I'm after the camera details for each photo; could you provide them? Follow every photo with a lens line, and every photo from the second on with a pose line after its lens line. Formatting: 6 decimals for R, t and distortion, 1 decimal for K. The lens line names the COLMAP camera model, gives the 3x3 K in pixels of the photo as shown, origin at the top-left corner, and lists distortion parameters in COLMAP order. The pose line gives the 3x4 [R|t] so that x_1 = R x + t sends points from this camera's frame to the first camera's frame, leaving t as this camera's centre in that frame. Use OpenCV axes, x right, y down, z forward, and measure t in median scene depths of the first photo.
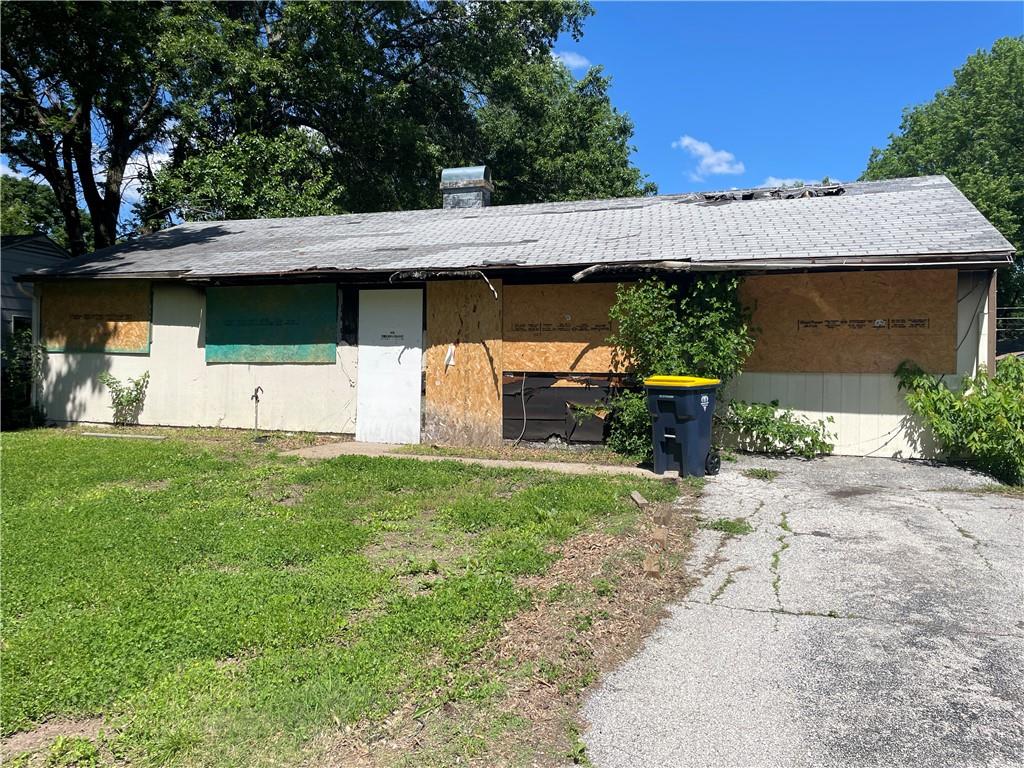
lens RADIAL K [[779.9, 0, 512.0], [0, 779.9, 384.0], [0, 0, 1]] dist [0.107167, -0.110344]
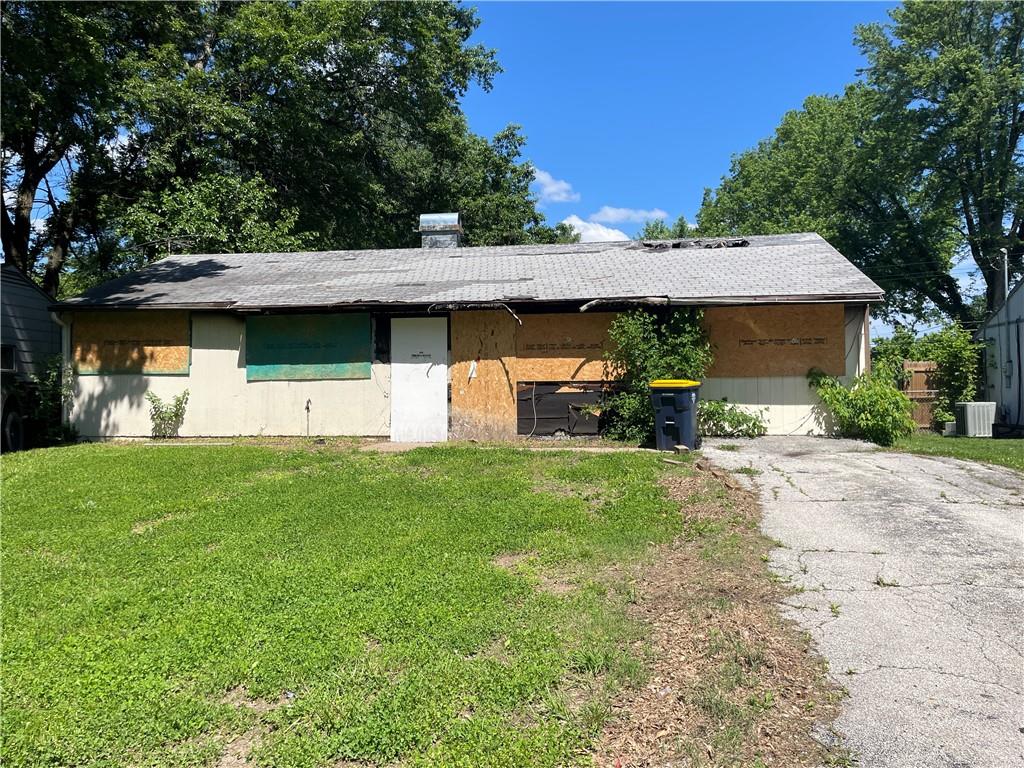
lens RADIAL K [[779.9, 0, 512.0], [0, 779.9, 384.0], [0, 0, 1]] dist [0.107167, -0.110344]
pose [[0.980780, -0.020309, 0.194055, -0.262288], [0.025388, 0.999396, -0.023724, 0.017652], [-0.193456, 0.028195, 0.980704, -0.245639]]
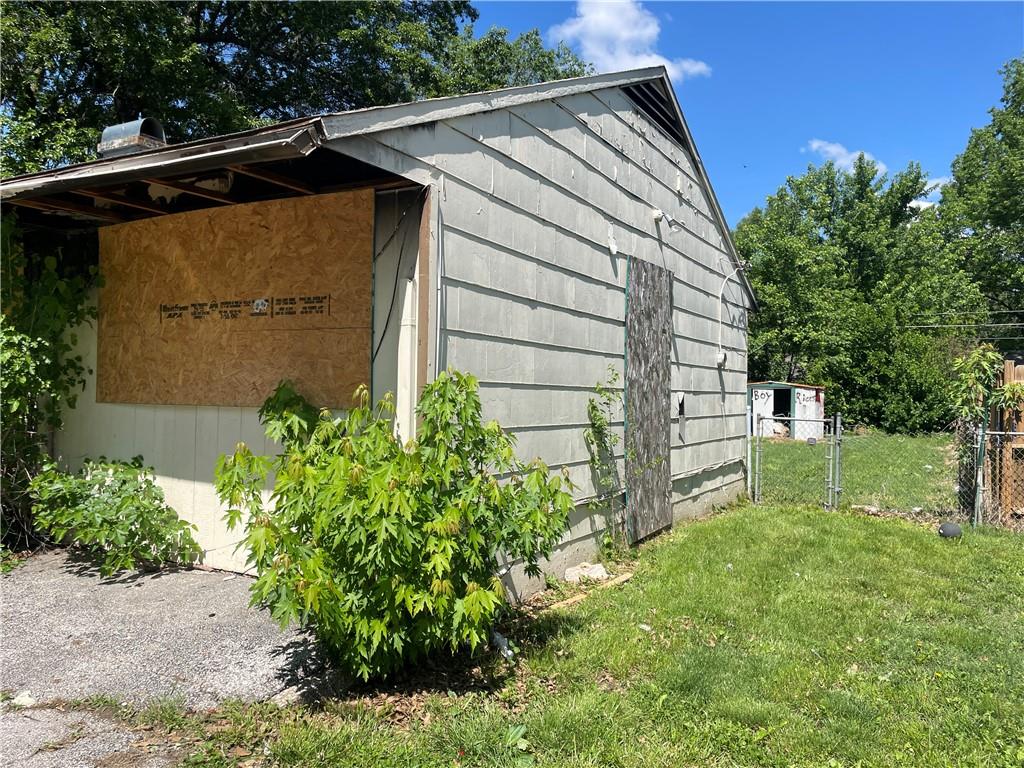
lens RADIAL K [[779.9, 0, 512.0], [0, 779.9, 384.0], [0, 0, 1]] dist [0.107167, -0.110344]
pose [[0.985012, -0.002970, -0.172461, 0.588127], [-0.001485, 0.999669, -0.025697, -0.012880], [0.172481, 0.025568, 0.984681, 0.450864]]
